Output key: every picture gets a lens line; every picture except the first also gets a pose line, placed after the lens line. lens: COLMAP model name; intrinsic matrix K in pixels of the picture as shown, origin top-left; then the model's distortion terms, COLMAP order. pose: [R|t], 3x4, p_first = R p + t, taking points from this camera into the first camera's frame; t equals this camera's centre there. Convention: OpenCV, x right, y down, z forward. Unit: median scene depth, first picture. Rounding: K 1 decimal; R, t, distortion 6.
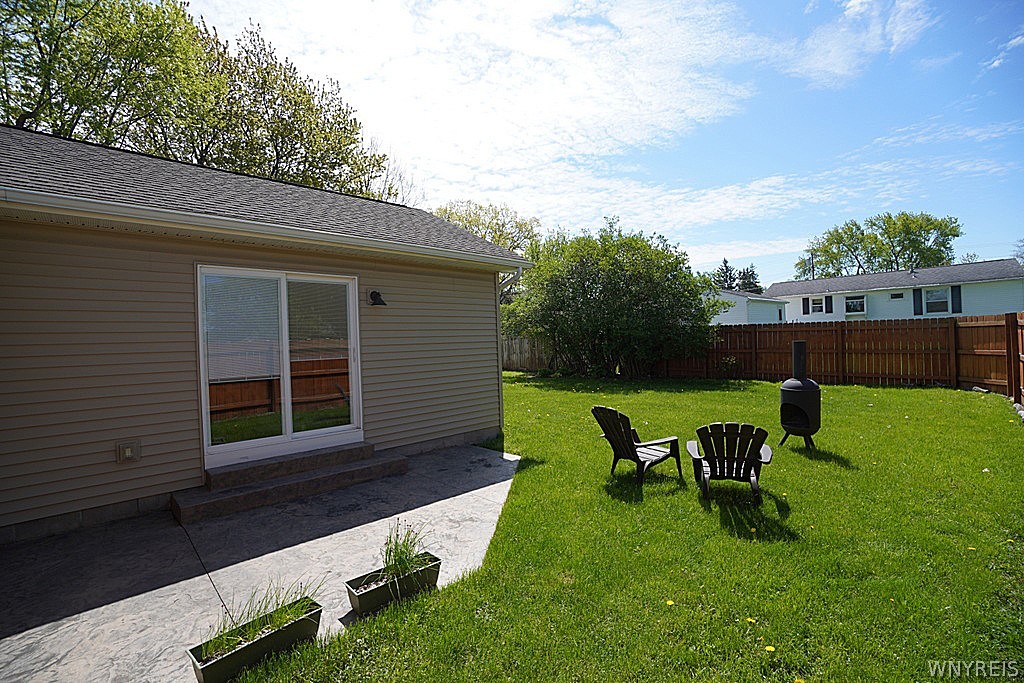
lens RADIAL K [[468.4, 0, 513.6], [0, 468.4, 342.0], [0, 0, 1]] dist [-0.040325, 0.012489]
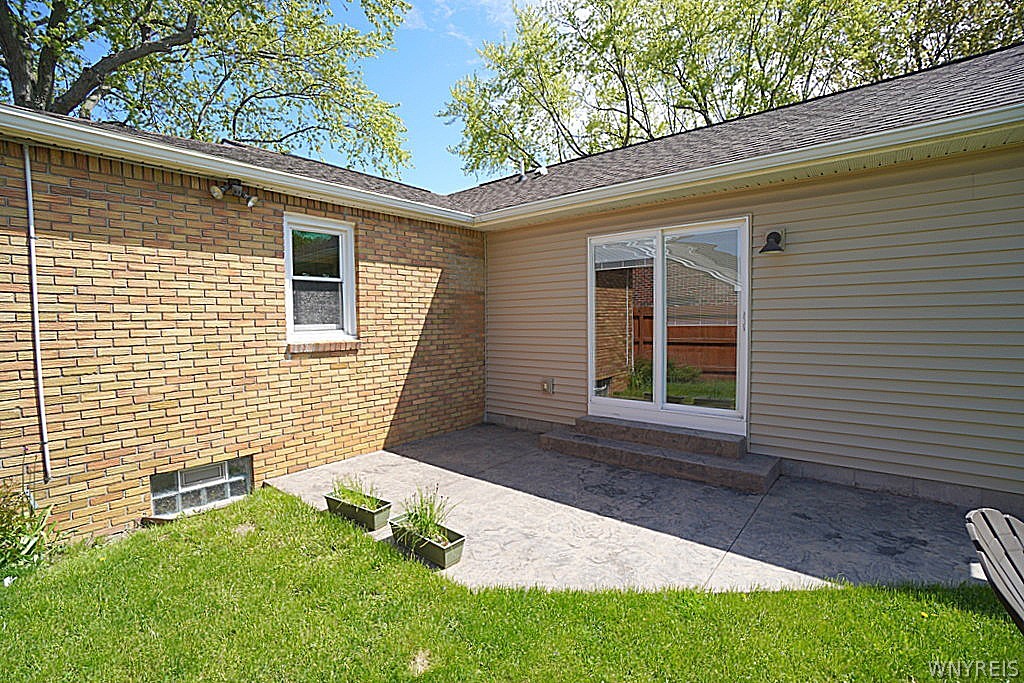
lens RADIAL K [[468.4, 0, 515.6], [0, 468.4, 341.7], [0, 0, 1]] dist [-0.040325, 0.012489]
pose [[0.092812, 0.072086, -0.993071, 0.469879], [0.000996, 0.997369, 0.072491, 0.006844], [0.995683, -0.007717, 0.092496, 0.700945]]
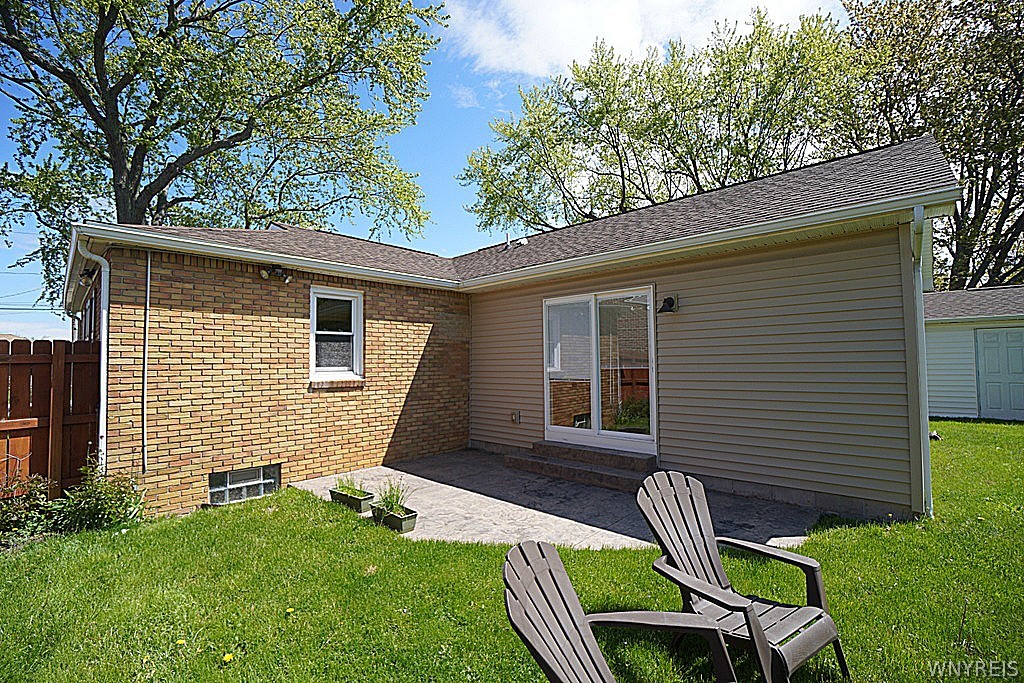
lens RADIAL K [[468.4, 0, 520.8], [0, 468.4, 342.3], [0, 0, 1]] dist [-0.040325, 0.012489]
pose [[0.038100, -0.016785, -0.999133, 0.788740], [0.001349, 0.999859, -0.016746, -0.005588], [0.999273, -0.000710, 0.038117, 0.856458]]
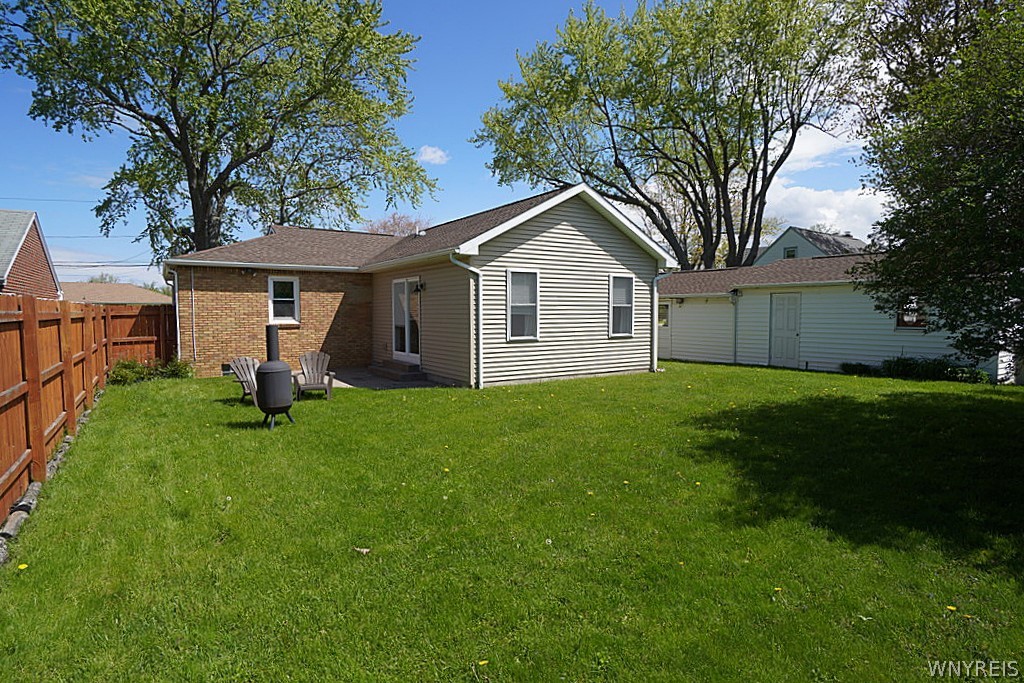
lens RADIAL K [[539.0, 0, 510.0], [0, 539.0, 348.3], [0, 0, 1]] dist [-0.027865, -0.000796]
pose [[-0.182193, 0.093548, -0.978803, 2.157380], [-0.006571, 0.995326, 0.096350, -0.081598], [0.983241, 0.023986, -0.180727, 2.171964]]
